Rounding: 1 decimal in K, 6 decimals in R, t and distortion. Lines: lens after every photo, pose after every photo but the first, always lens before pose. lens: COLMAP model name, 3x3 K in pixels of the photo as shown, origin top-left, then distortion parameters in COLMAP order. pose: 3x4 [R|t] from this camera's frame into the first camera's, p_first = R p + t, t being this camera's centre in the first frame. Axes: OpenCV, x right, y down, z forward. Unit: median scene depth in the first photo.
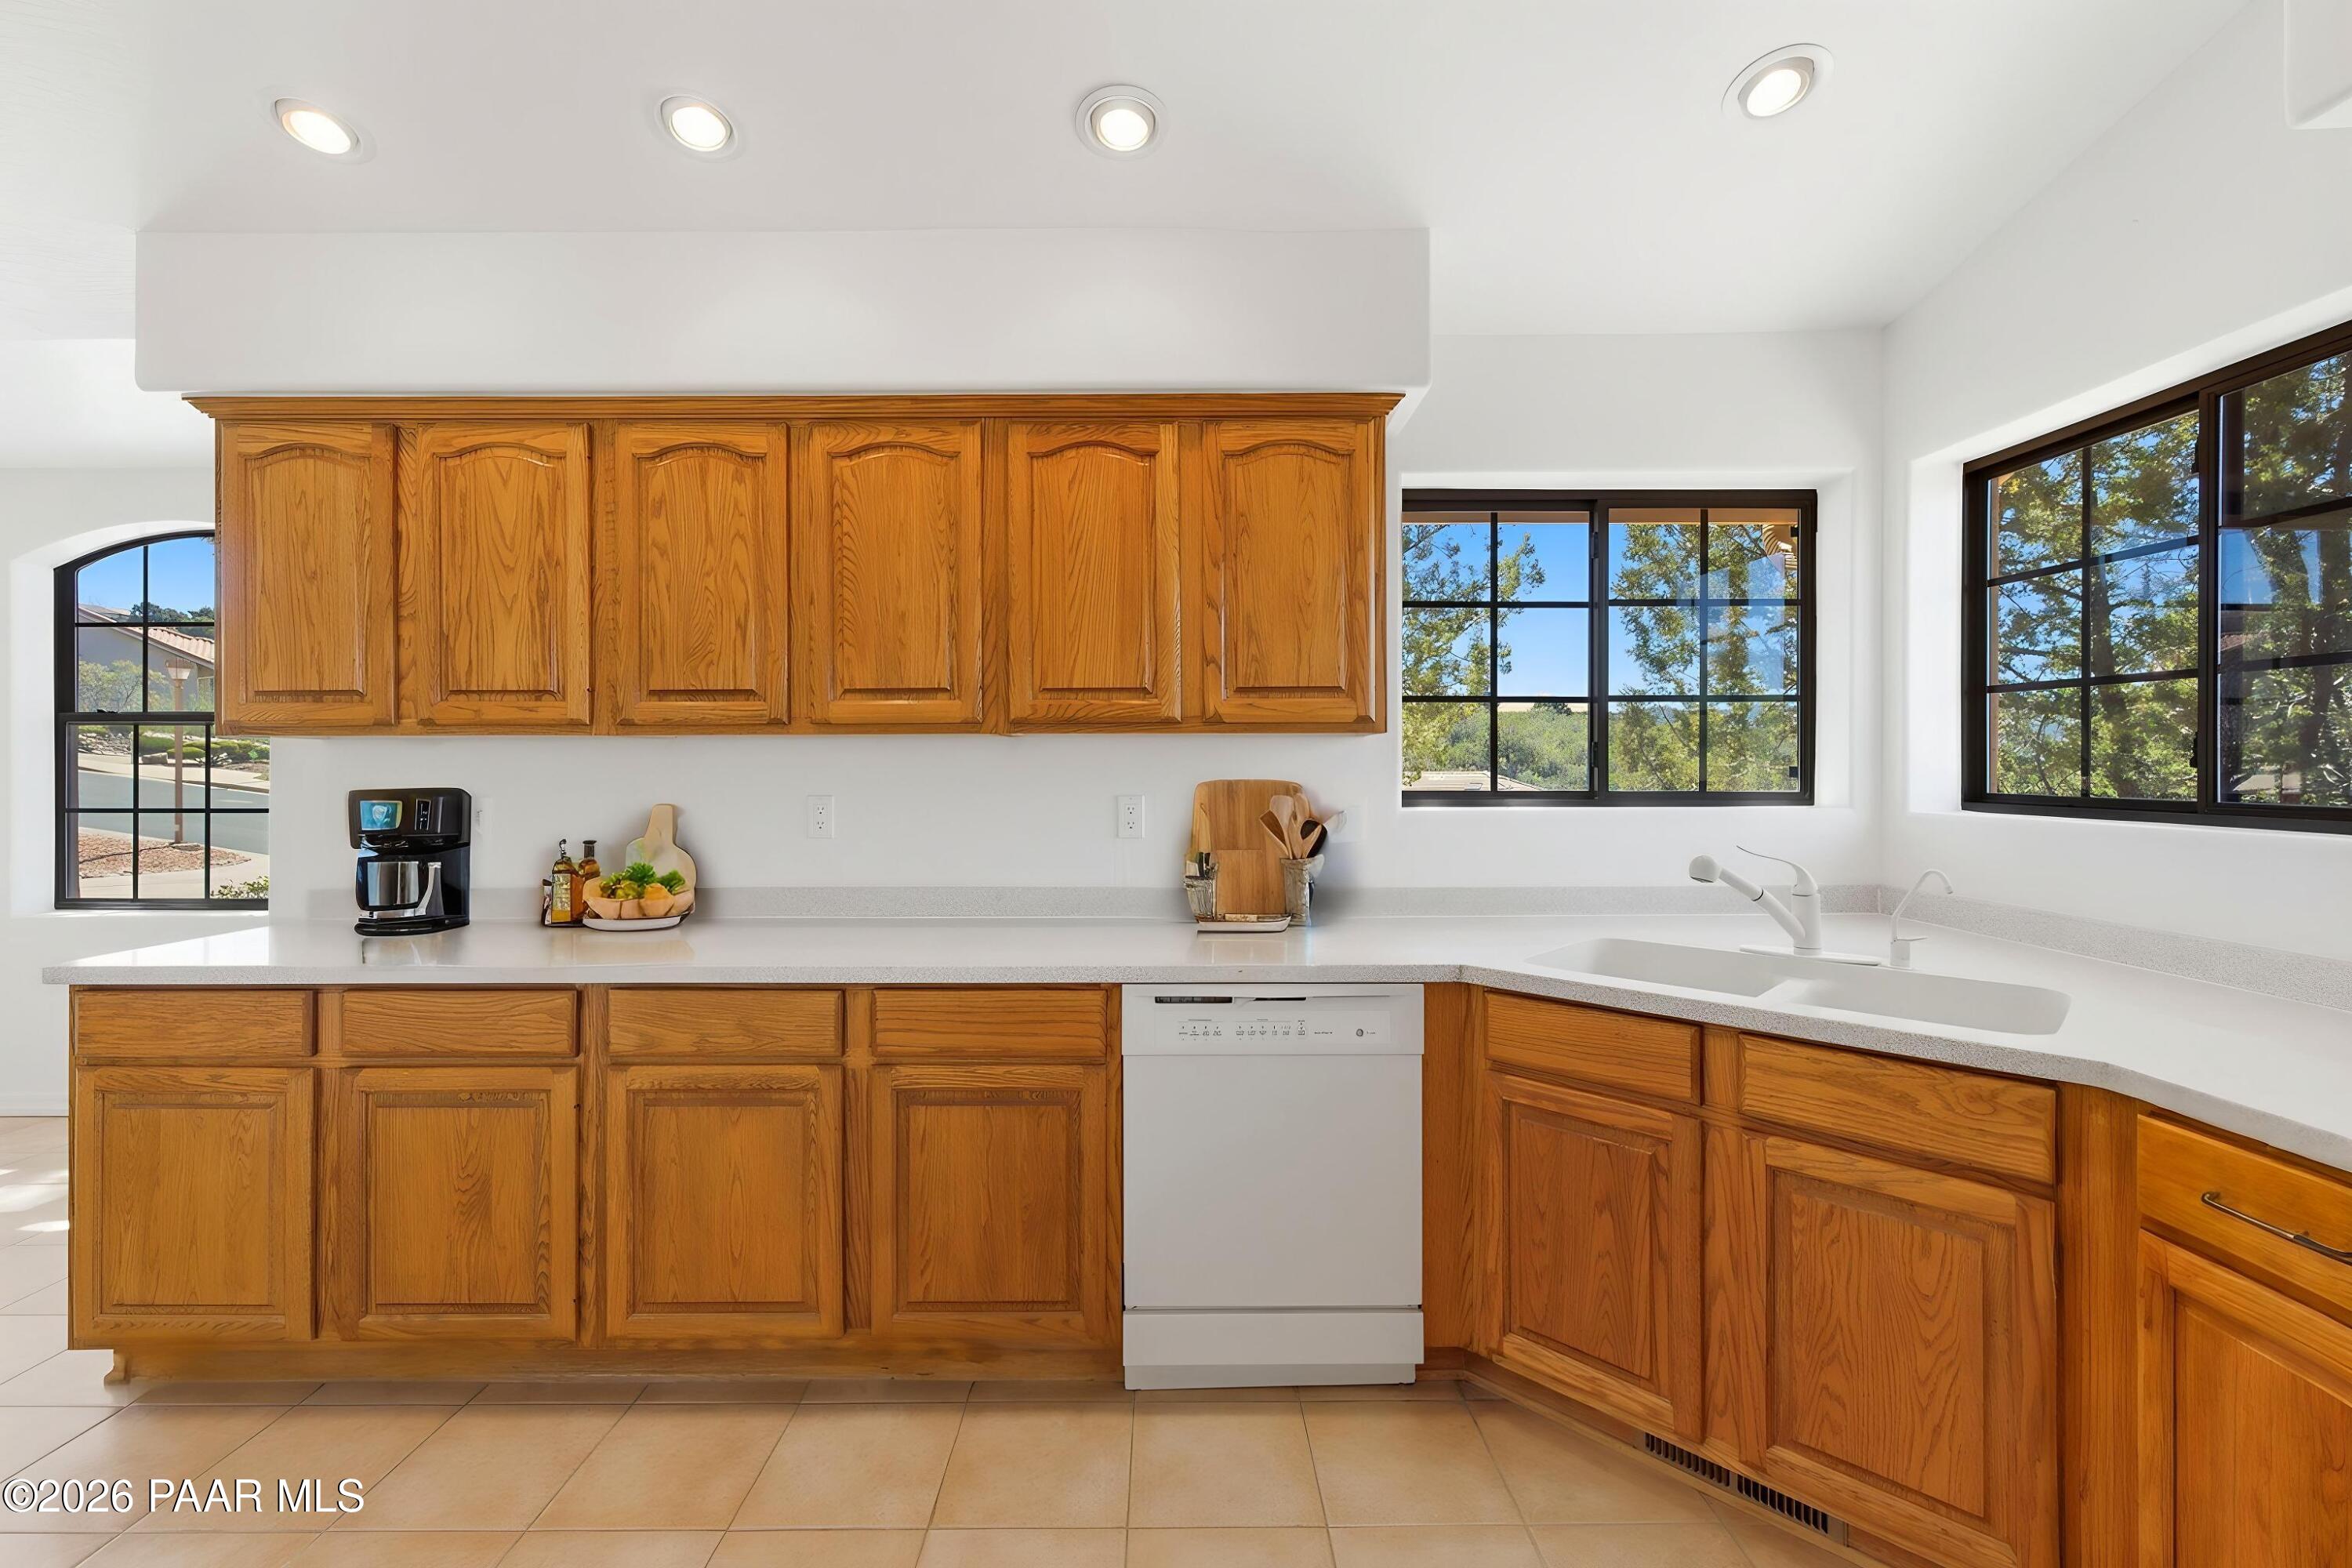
lens RADIAL K [[1003.9, 0, 1175.3], [0, 1003.9, 760.9], [0, 0, 1]] dist [0.002558, 0.000283]
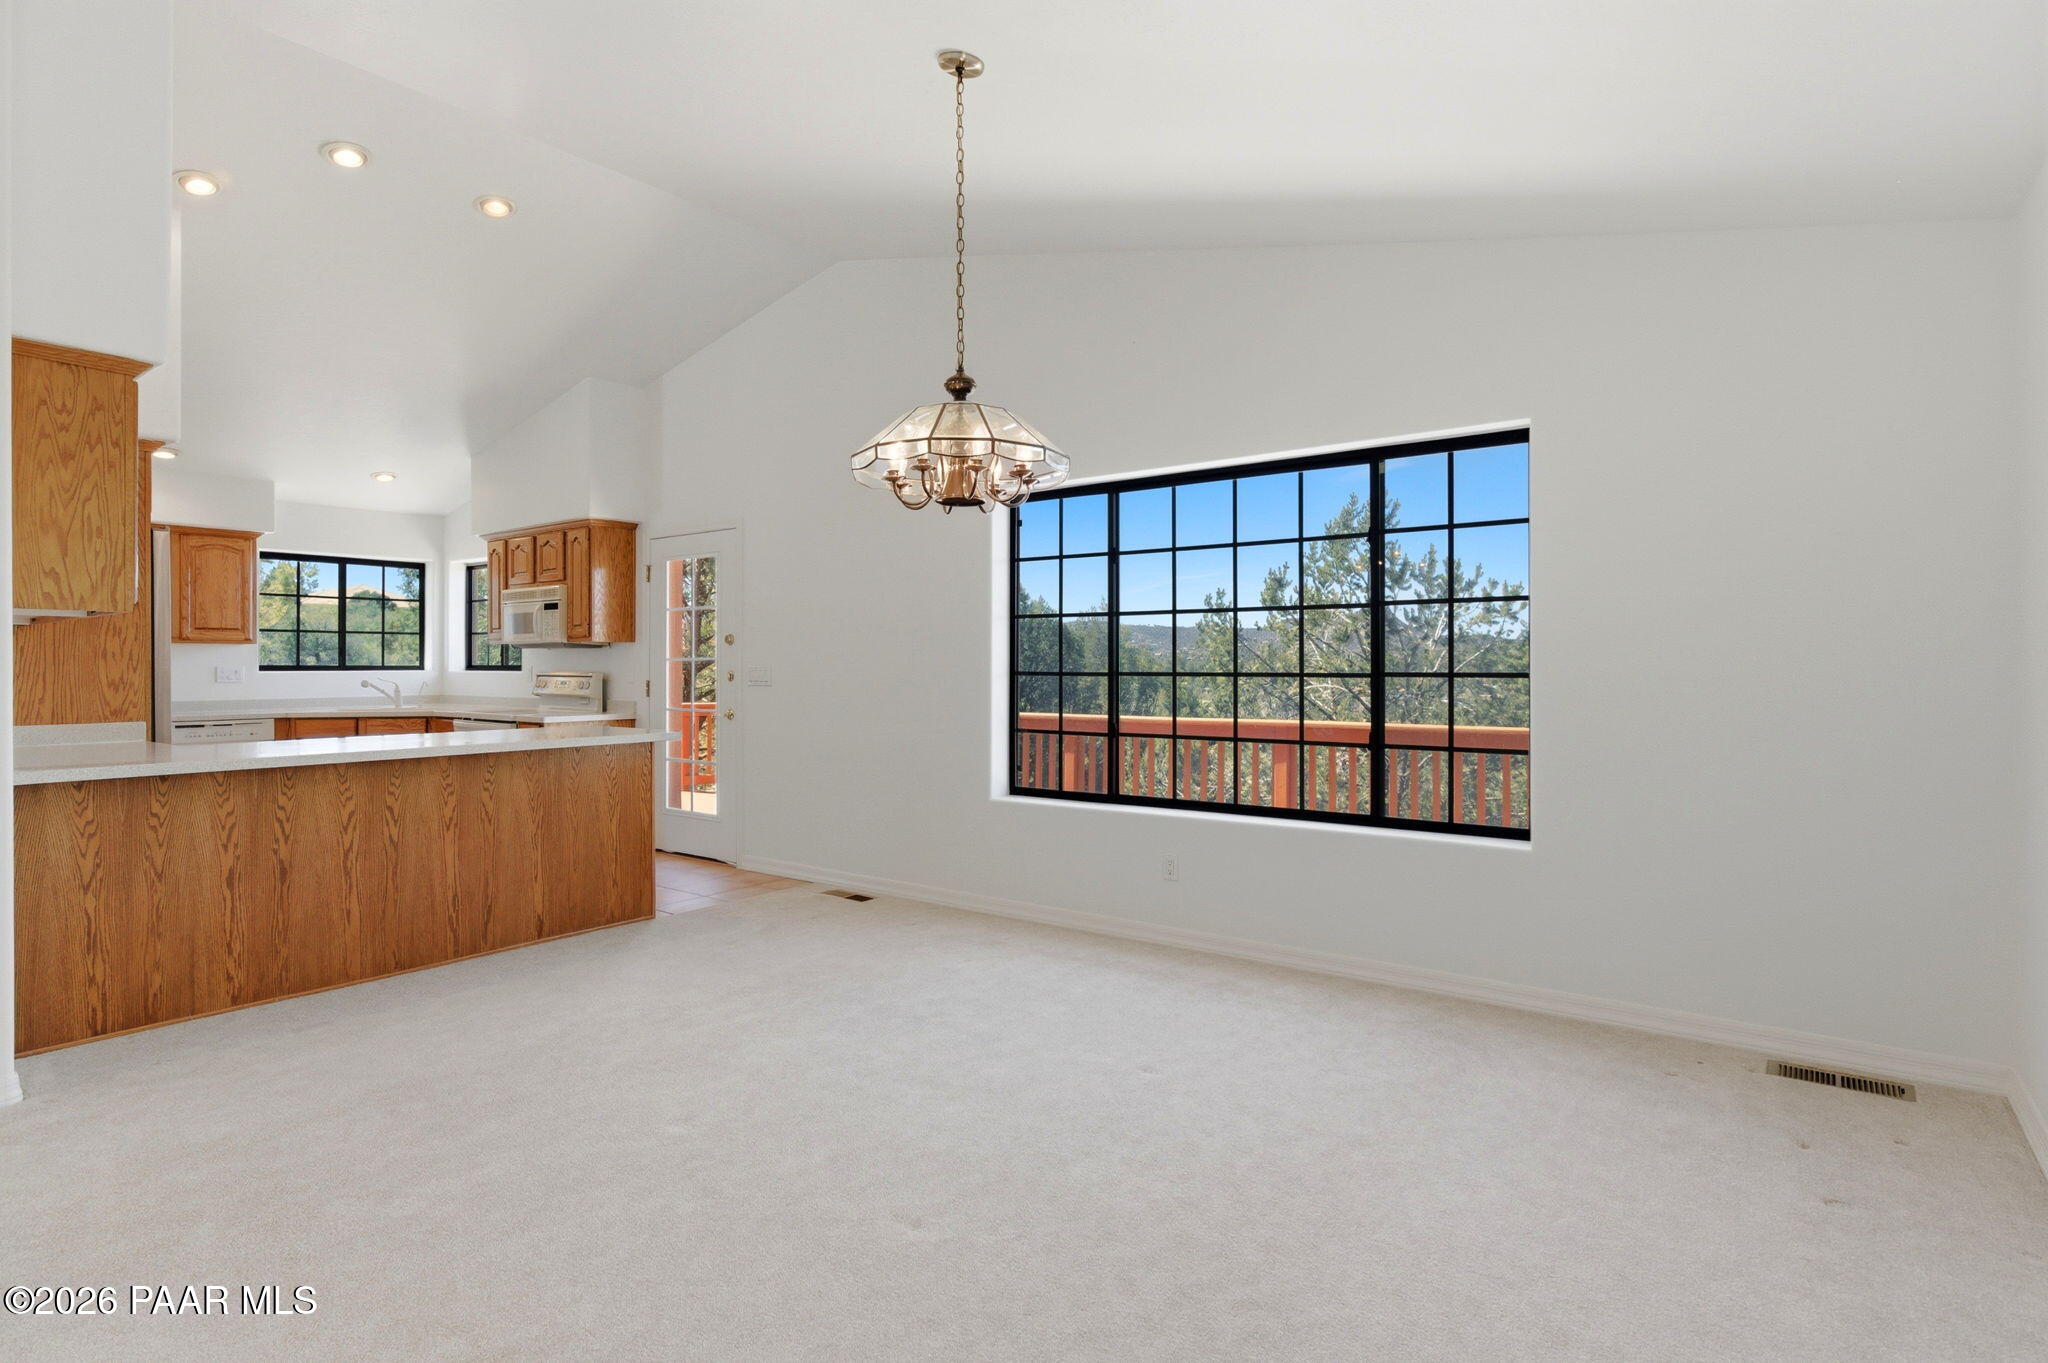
lens RADIAL K [[1036.0, 0, 1018.9], [0, 1036.0, 661.3], [0, 0, 1]] dist [0.014806, 0.000419]
pose [[0.603689, 0.002355, 0.797217, -0.911537], [-0.001786, 0.999997, -0.001602, 0.025167], [-0.797218, -0.000456, 0.603691, -2.727114]]
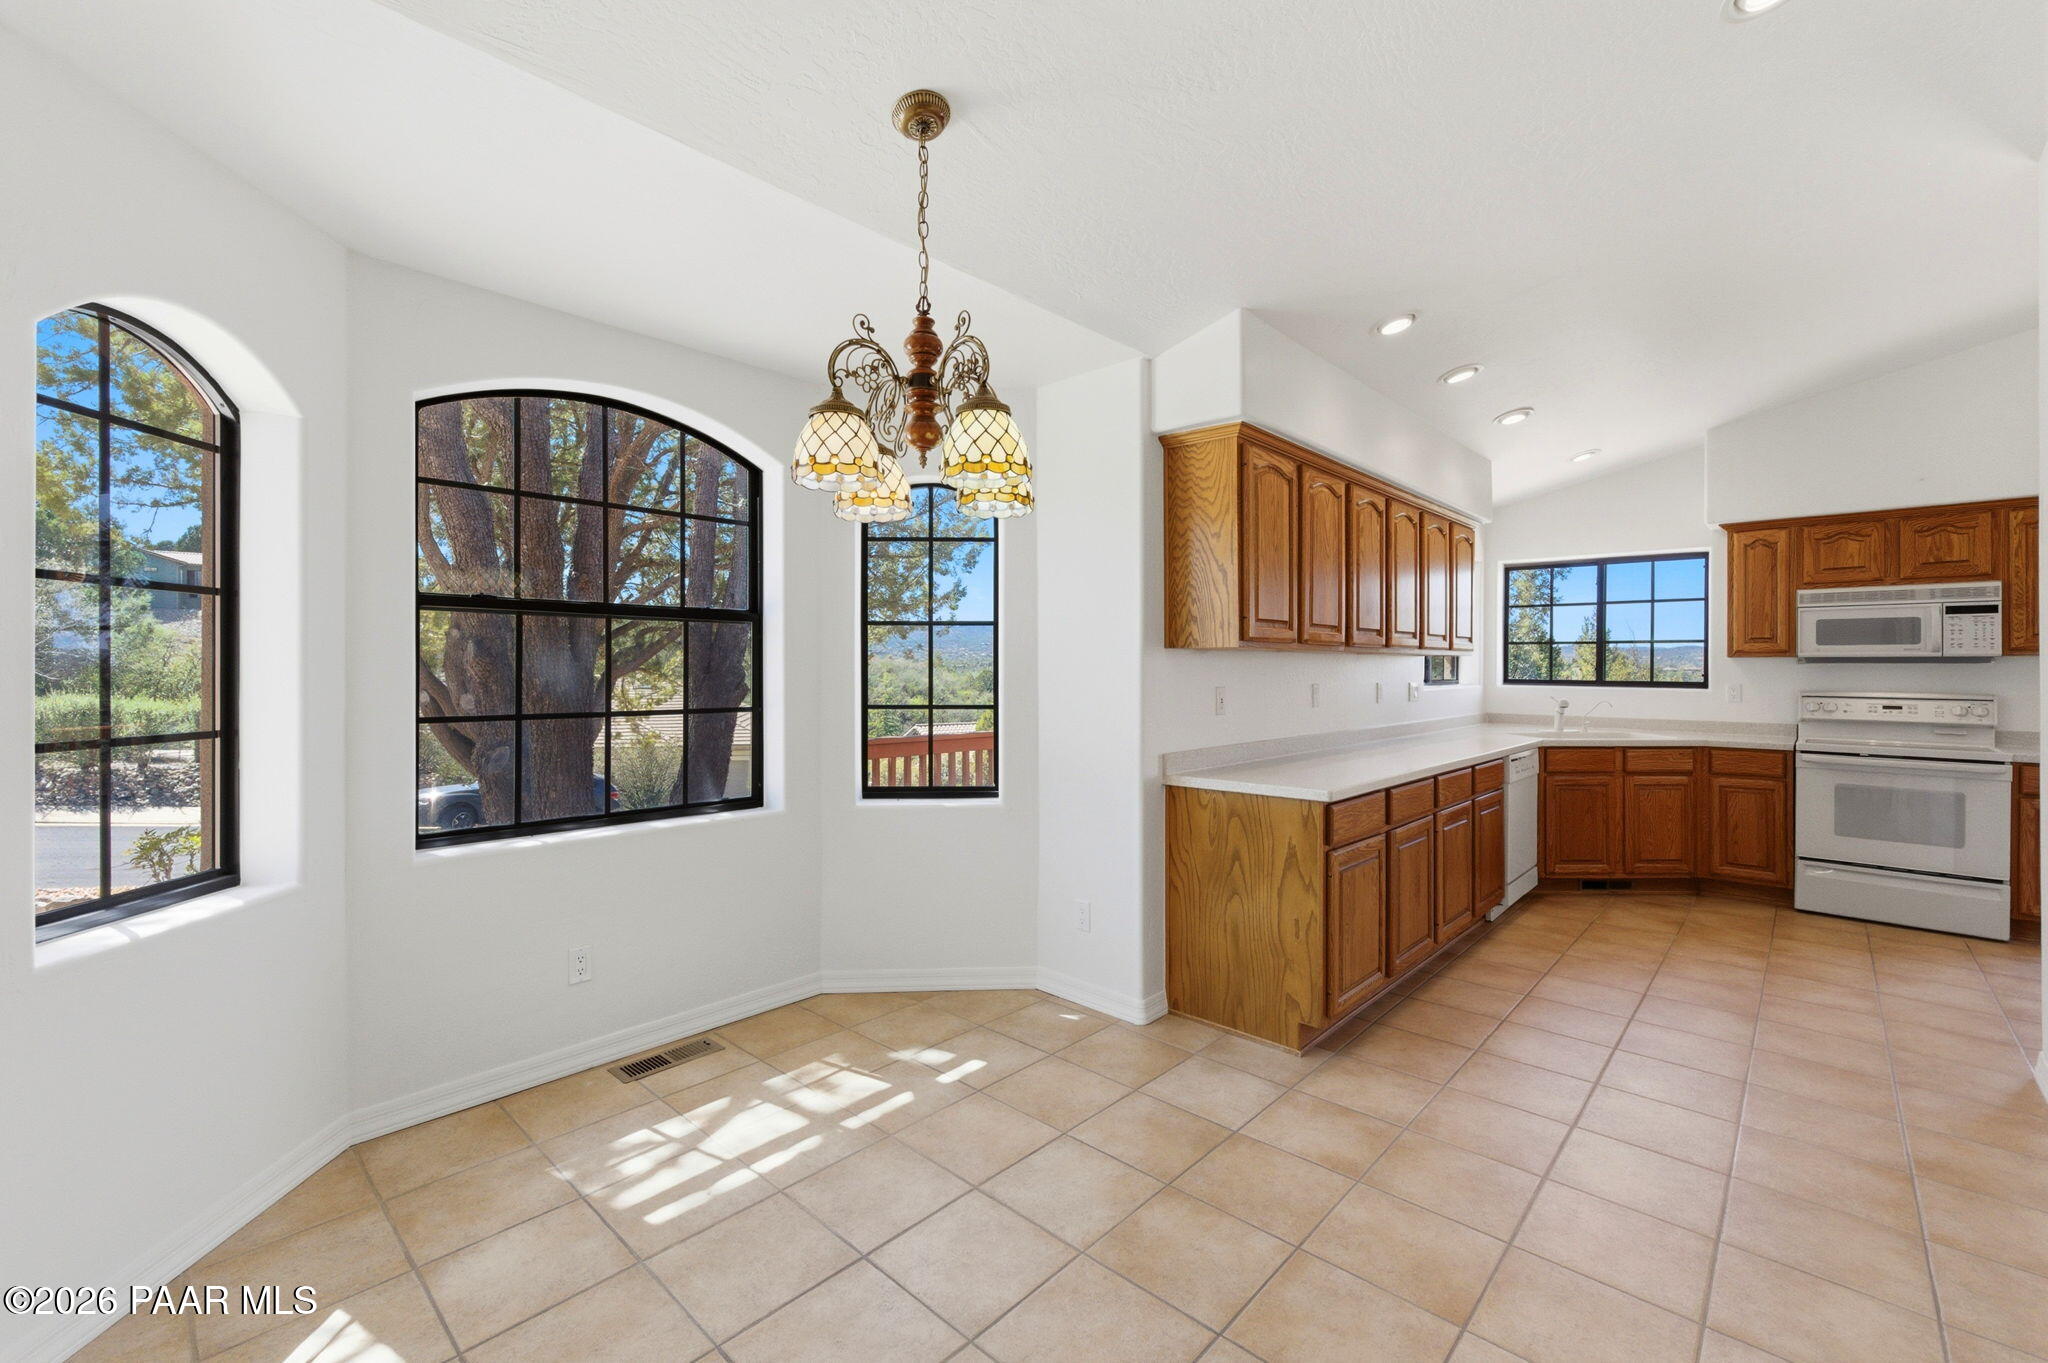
lens RADIAL K [[841.9, 0, 1015.0], [0, 841.9, 671.9], [0, 0, 1]] dist [-0.000410, -0.000045]
pose [[0.691441, 0.002719, 0.722428, -2.100056], [-0.005499, 0.999984, 0.001499, 0.016292], [-0.722412, -0.005009, 0.691445, 0.376958]]
